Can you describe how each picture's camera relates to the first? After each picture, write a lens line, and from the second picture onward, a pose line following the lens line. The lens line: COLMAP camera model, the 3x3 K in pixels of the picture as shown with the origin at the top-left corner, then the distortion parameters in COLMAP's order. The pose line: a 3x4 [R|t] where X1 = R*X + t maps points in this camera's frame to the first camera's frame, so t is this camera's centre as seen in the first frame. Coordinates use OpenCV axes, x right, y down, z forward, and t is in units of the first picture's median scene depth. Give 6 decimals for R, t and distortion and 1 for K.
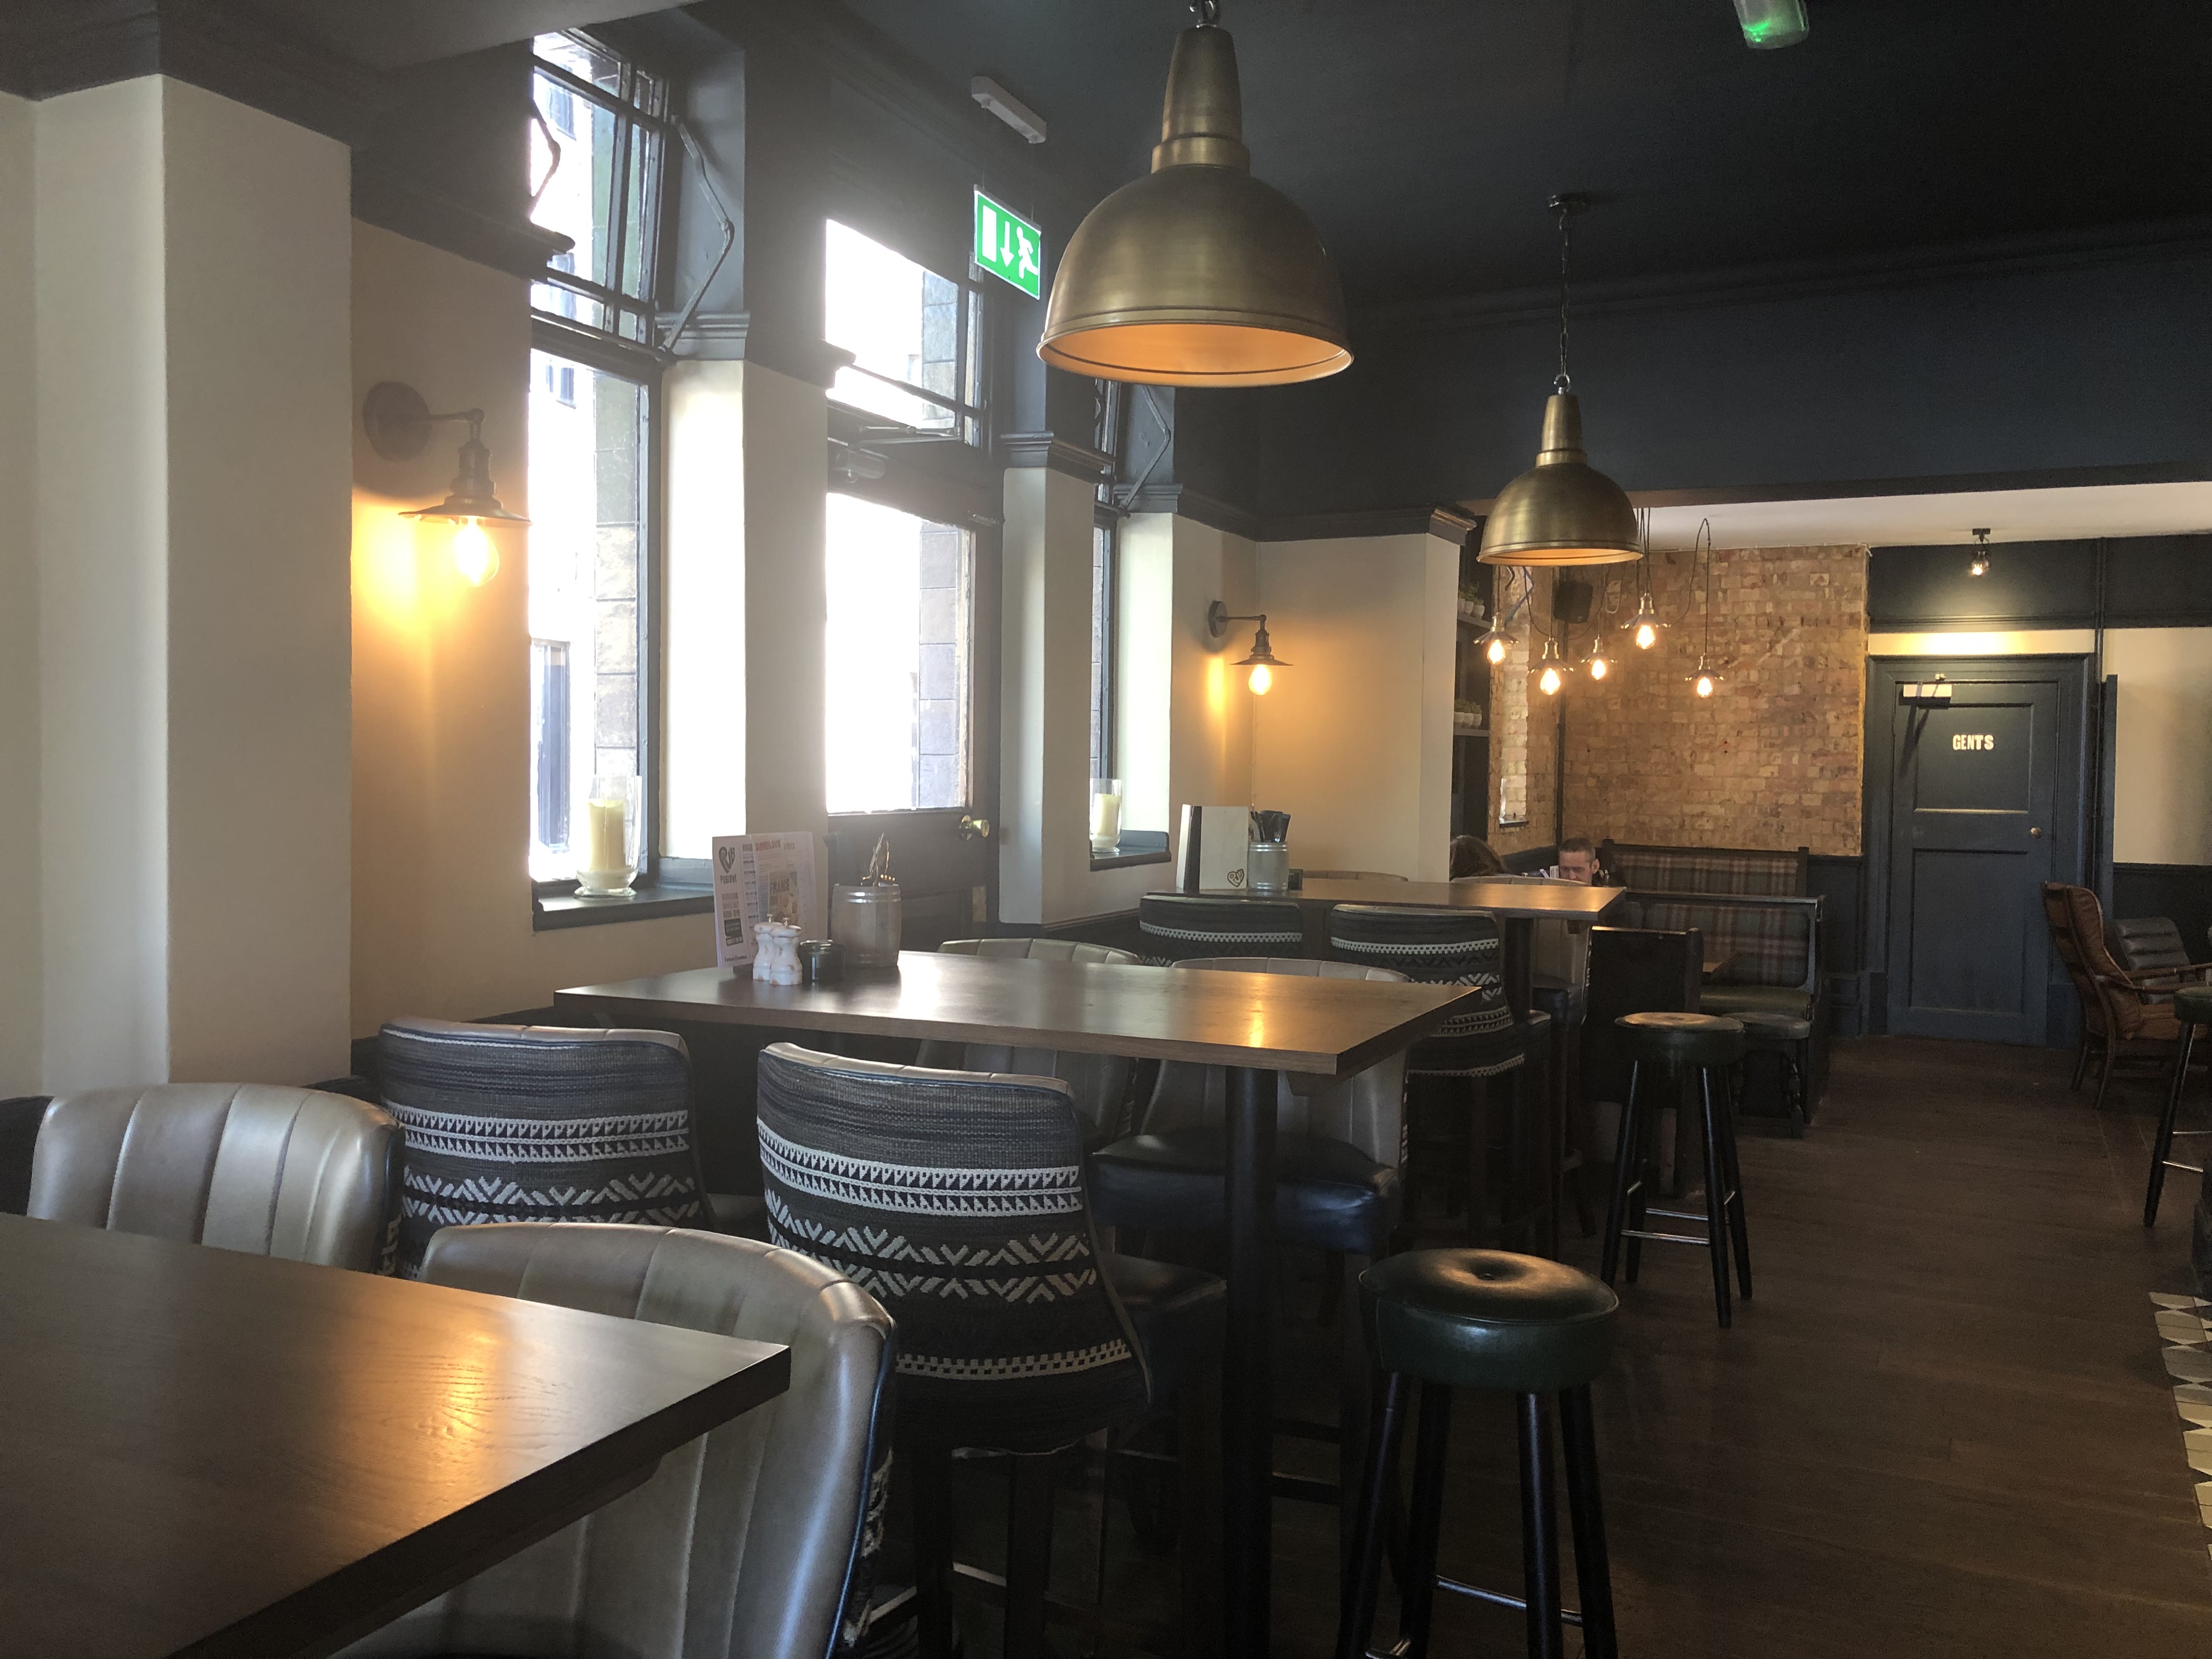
lens RADIAL K [[1830.9, 0, 1106.4], [0, 1830.9, 817.2], [0, 0, 1]] dist [0.064990, -0.065950]
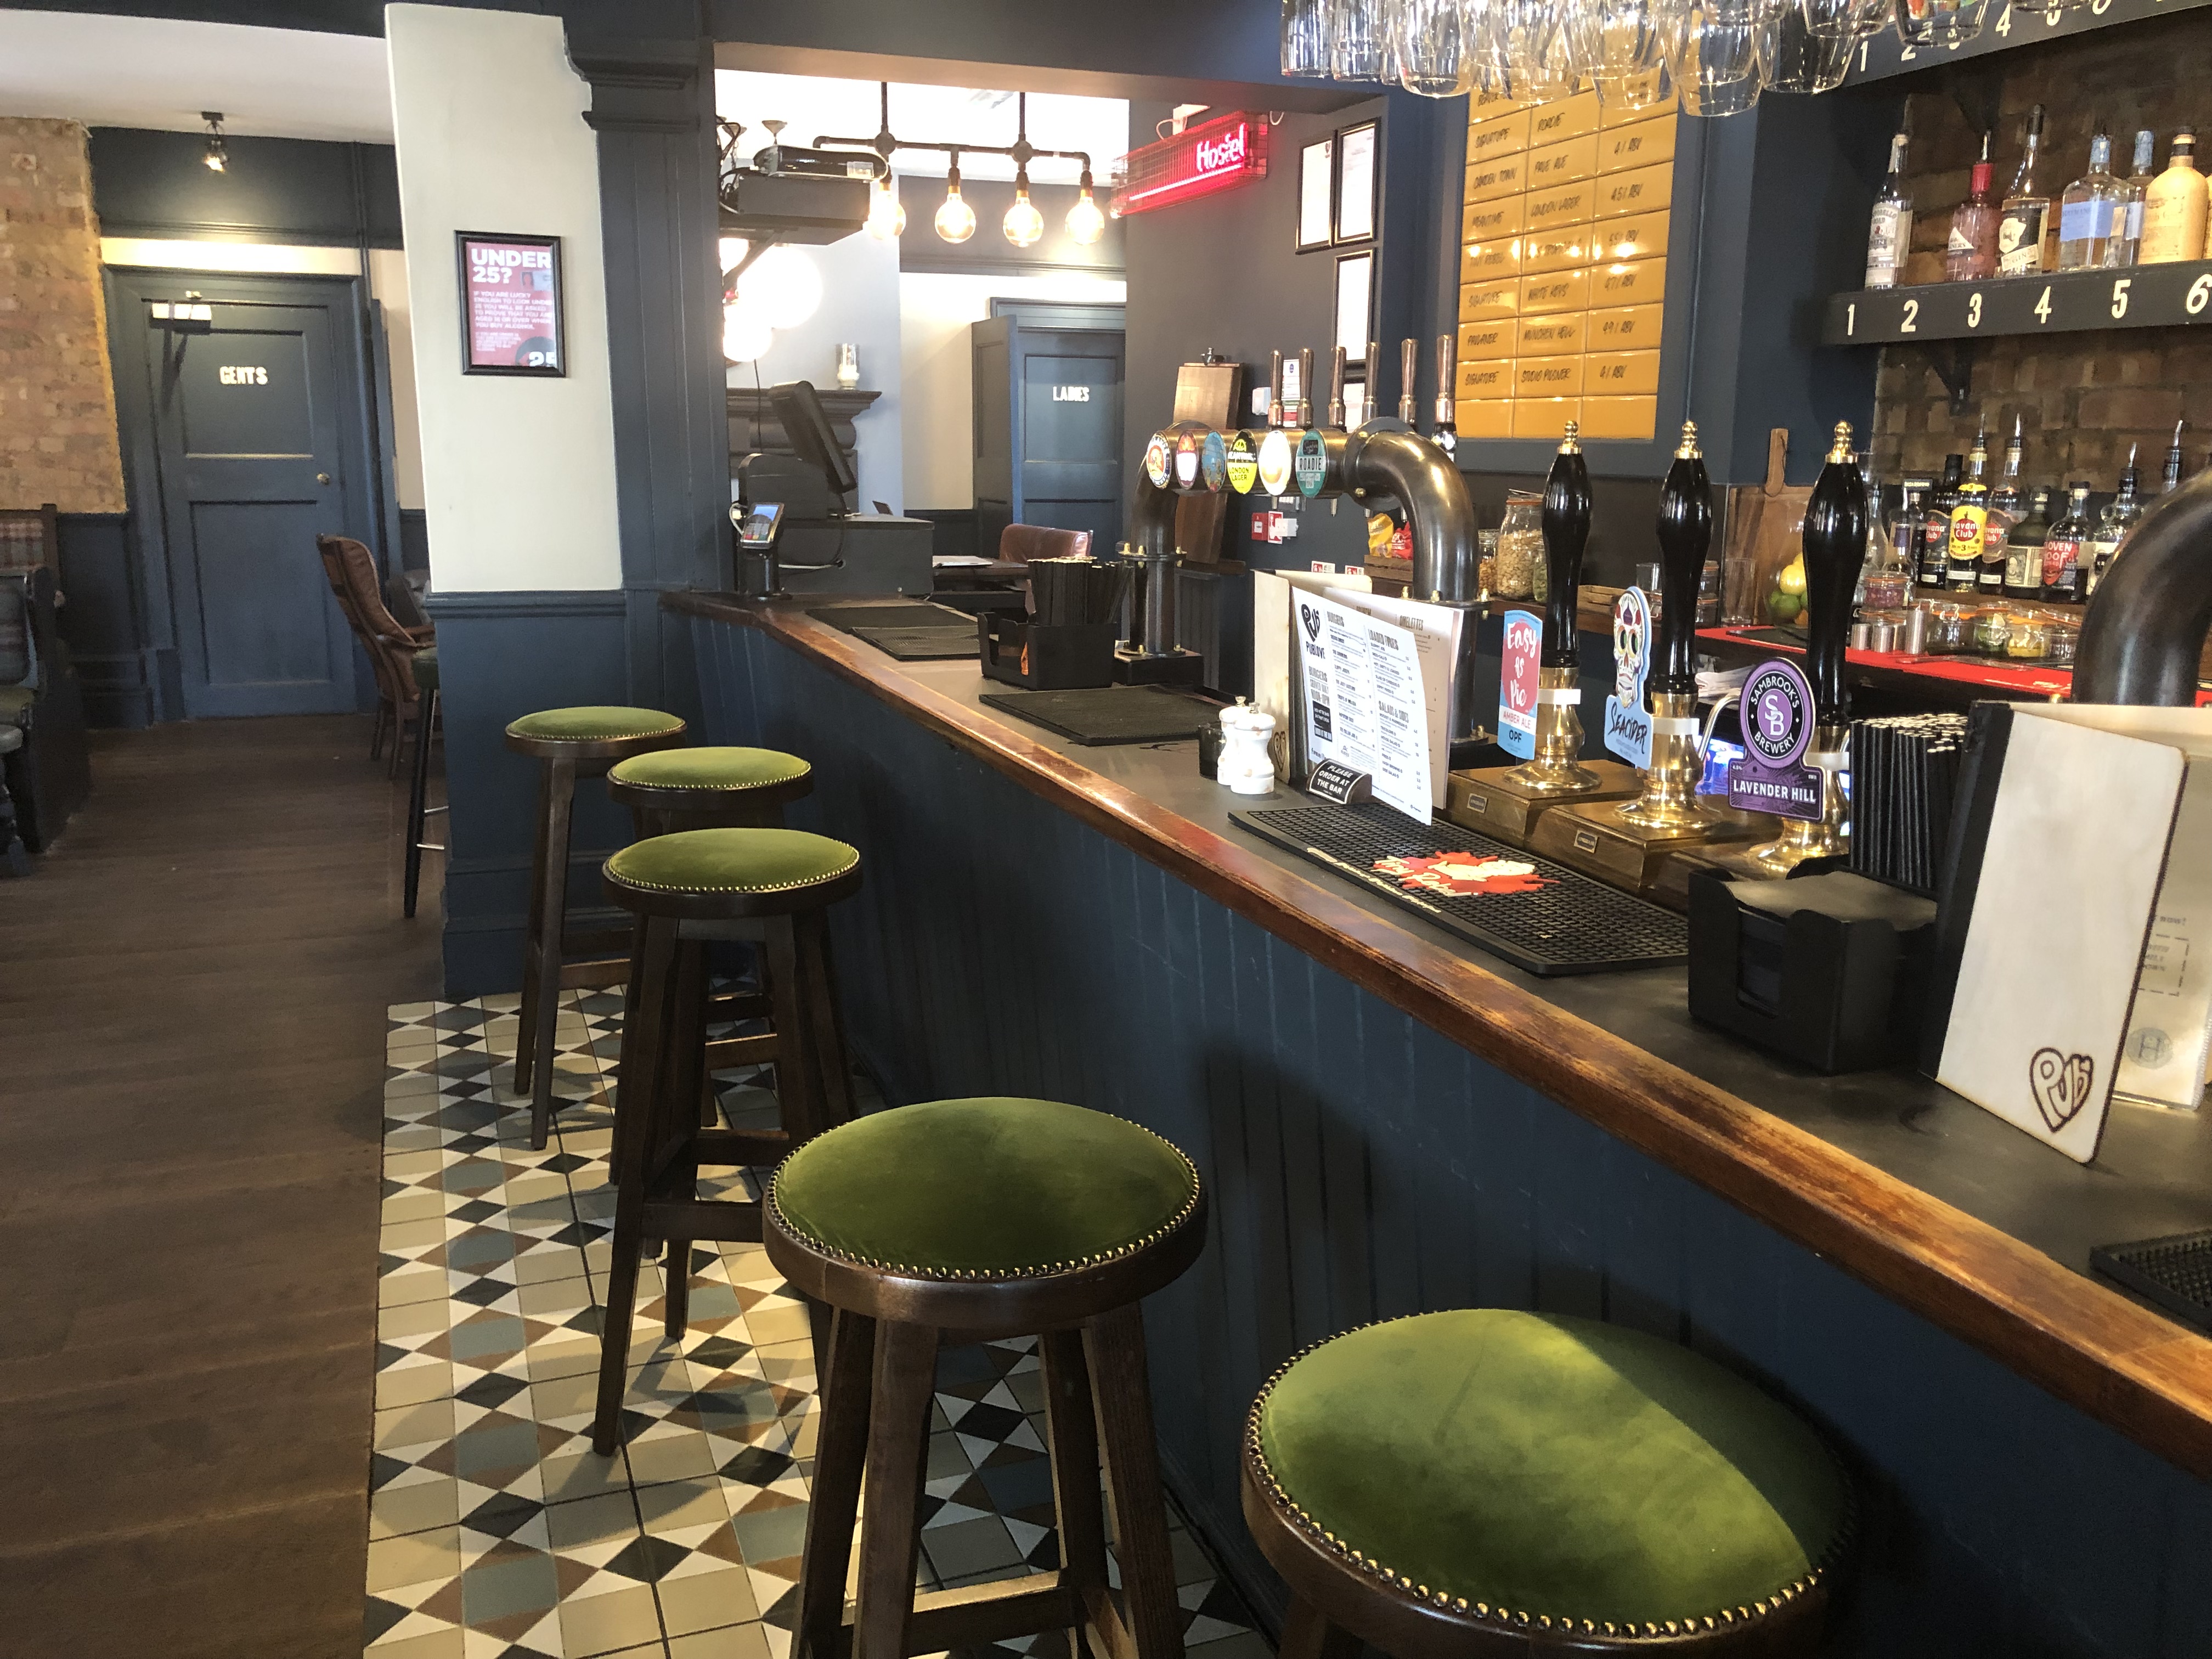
lens RADIAL K [[1830.9, 0, 1118.7], [0, 1830.9, 813.8], [0, 0, 1]] dist [0.064990, -0.065950]
pose [[0.683038, -0.157189, 0.713268, 0.093579], [0.024951, 0.981019, 0.192302, 0.004343], [-0.729957, -0.113552, 0.673995, 0.086550]]
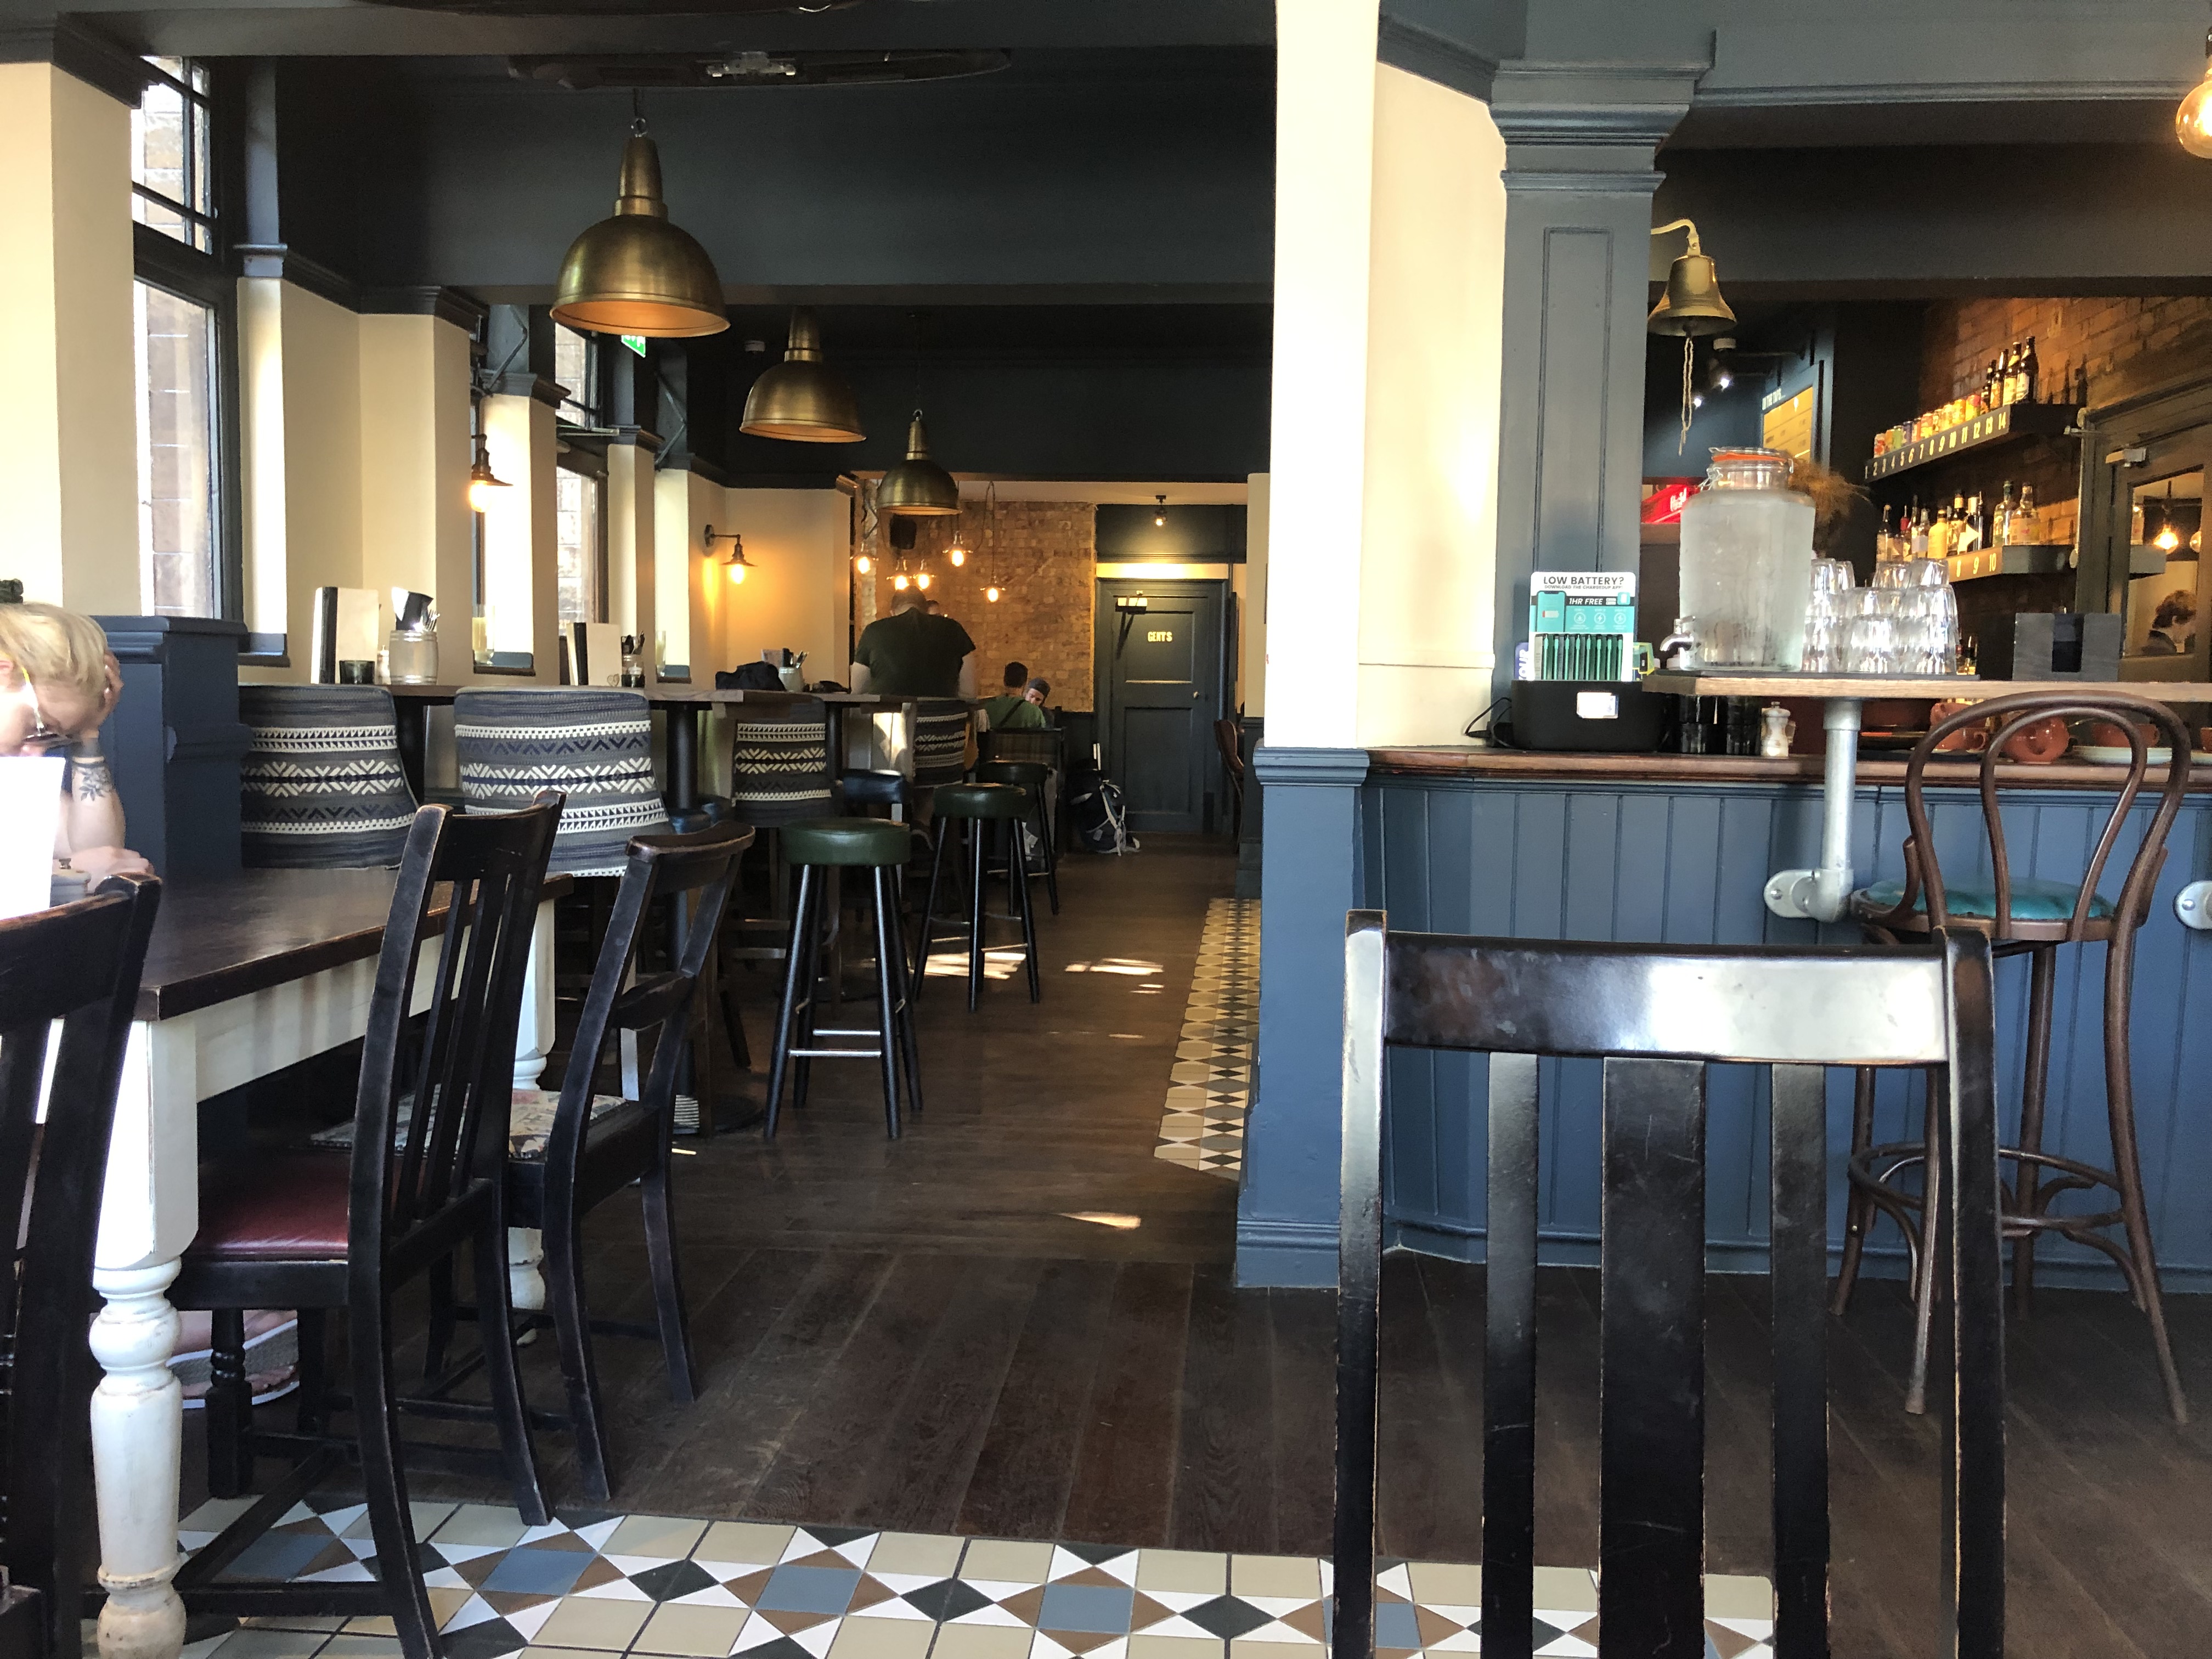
lens RADIAL K [[1830.9, 0, 1115.8], [0, 1830.9, 826.3], [0, 0, 1]] dist [0.064990, -0.065950]
pose [[0.928723, -0.026417, 0.369832, -0.124014], [0.010463, 0.998929, 0.045078, 0.046177], [-0.370627, -0.037996, 0.928004, -0.382718]]
